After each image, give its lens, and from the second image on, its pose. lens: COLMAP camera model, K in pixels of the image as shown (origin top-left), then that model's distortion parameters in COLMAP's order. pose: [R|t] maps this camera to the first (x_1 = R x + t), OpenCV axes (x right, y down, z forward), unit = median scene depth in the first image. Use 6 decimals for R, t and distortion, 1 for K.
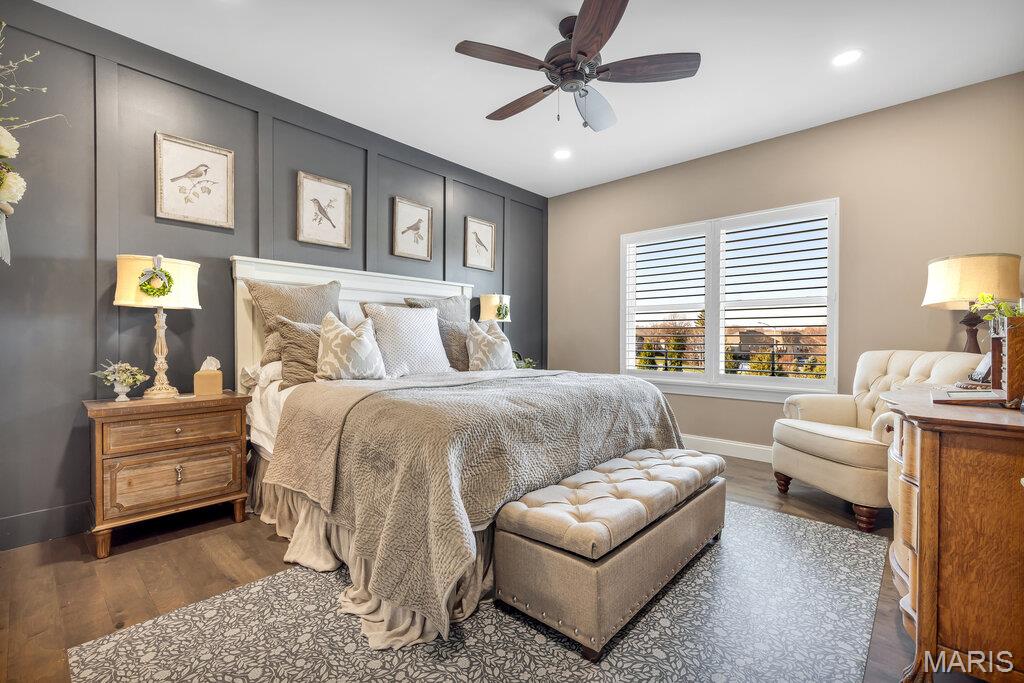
lens RADIAL K [[444.8, 0, 510.1], [0, 444.8, 341.6], [0, 0, 1]] dist [0.002858, -0.000570]
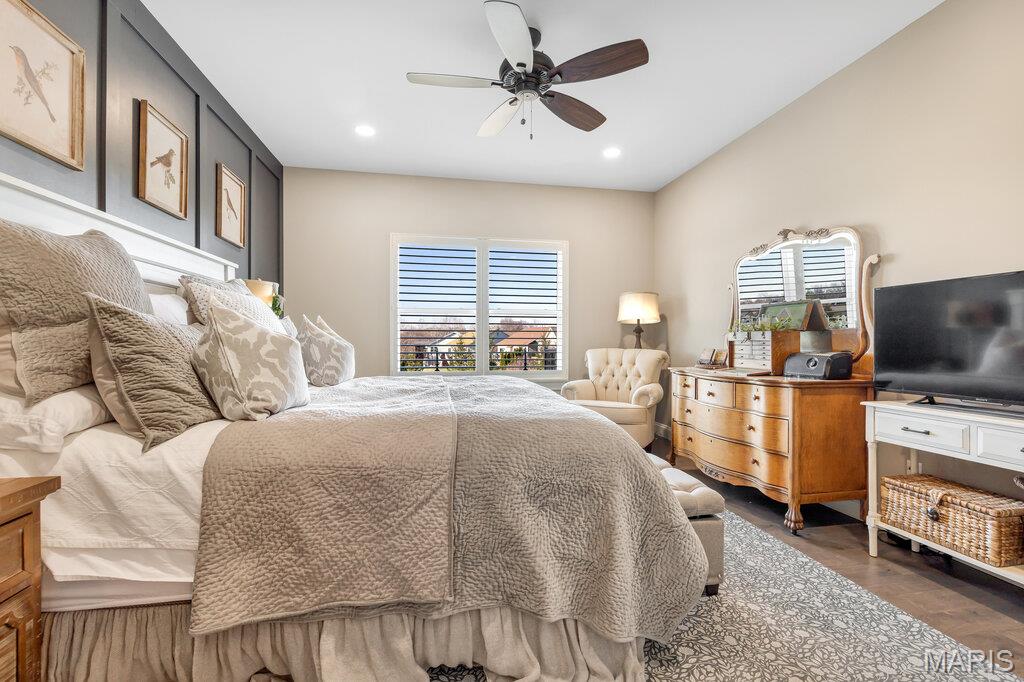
lens RADIAL K [[444.8, 0, 513.1], [0, 444.8, 342.1], [0, 0, 1]] dist [0.002858, -0.000570]
pose [[0.602061, -0.003659, 0.798442, -0.486881], [0.003220, 0.999992, 0.002156, -0.005393], [-0.798444, 0.001273, 0.602068, 0.283068]]
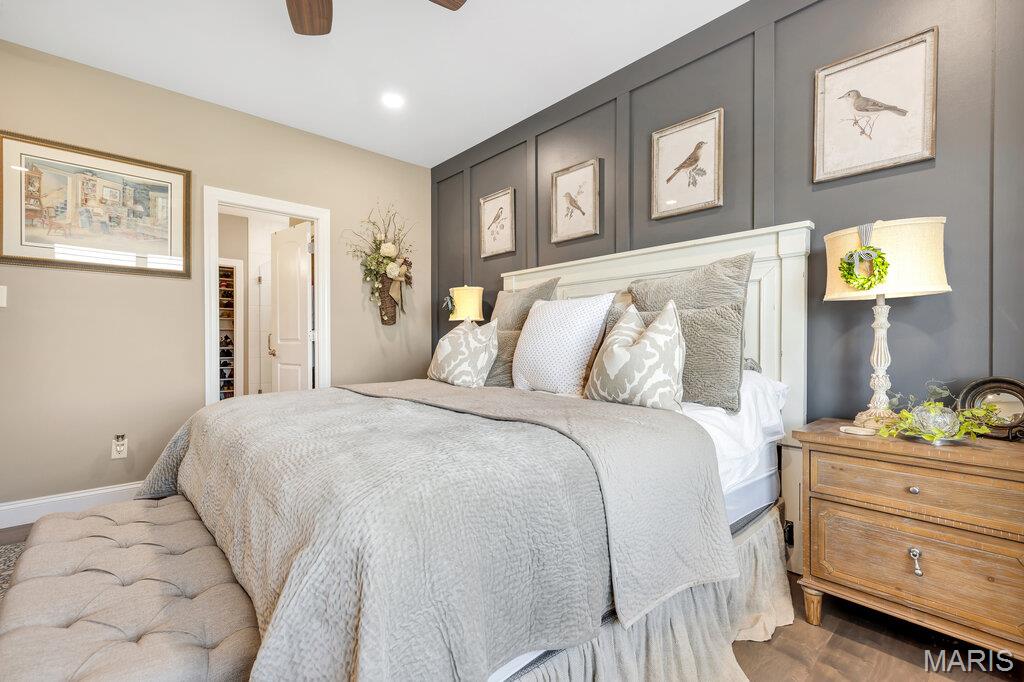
lens RADIAL K [[444.8, 0, 510.1], [0, 444.8, 338.4], [0, 0, 1]] dist [0.002858, -0.000570]
pose [[-0.098255, 0.004815, -0.995150, 0.501672], [0.004578, 0.999980, 0.004386, -0.015273], [0.995151, -0.004125, -0.098275, 0.942589]]
